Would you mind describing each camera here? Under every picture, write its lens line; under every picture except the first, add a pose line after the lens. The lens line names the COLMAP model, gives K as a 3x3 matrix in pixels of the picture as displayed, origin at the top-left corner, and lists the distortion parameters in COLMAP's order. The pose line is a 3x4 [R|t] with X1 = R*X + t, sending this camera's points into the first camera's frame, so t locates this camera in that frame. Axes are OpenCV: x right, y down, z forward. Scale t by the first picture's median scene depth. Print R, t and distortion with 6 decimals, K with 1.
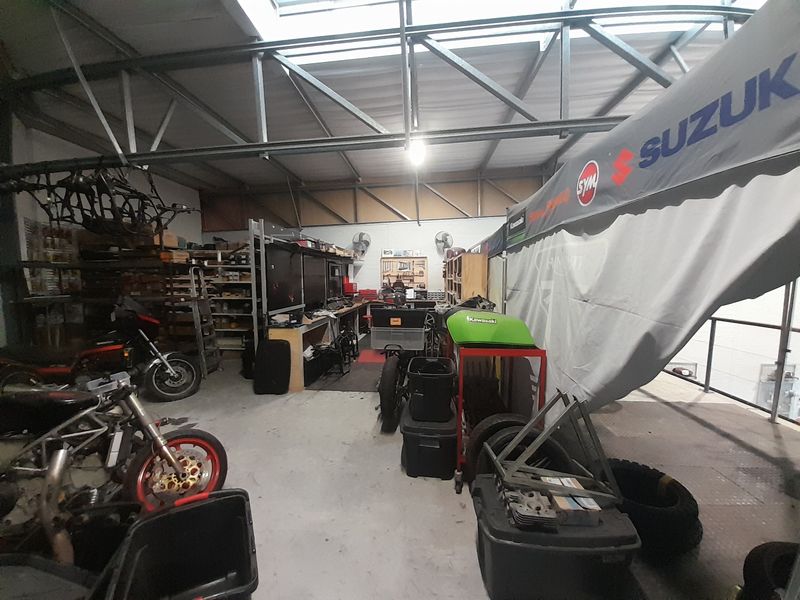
lens RADIAL K [[316.6, 0, 411.1], [0, 316.6, 312.0], [0, 0, 1]] dist [-0.001703, -0.000725]
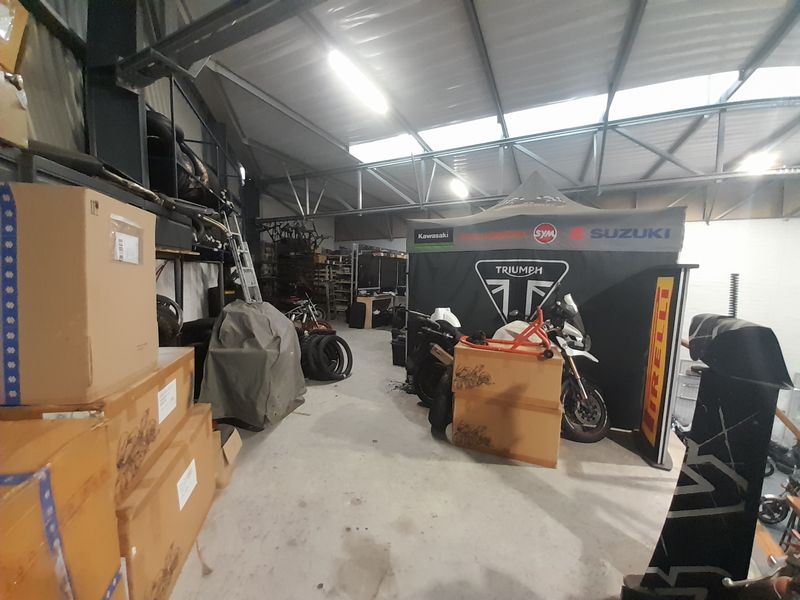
lens RADIAL K [[316.6, 0, 411.1], [0, 316.6, 312.0], [0, 0, 1]] dist [-0.001703, -0.000725]
pose [[0.940286, 0.076216, -0.331743, 0.542733], [-0.073553, 0.997079, 0.020596, 0.081040], [0.332344, 0.005034, 0.943145, -0.780981]]
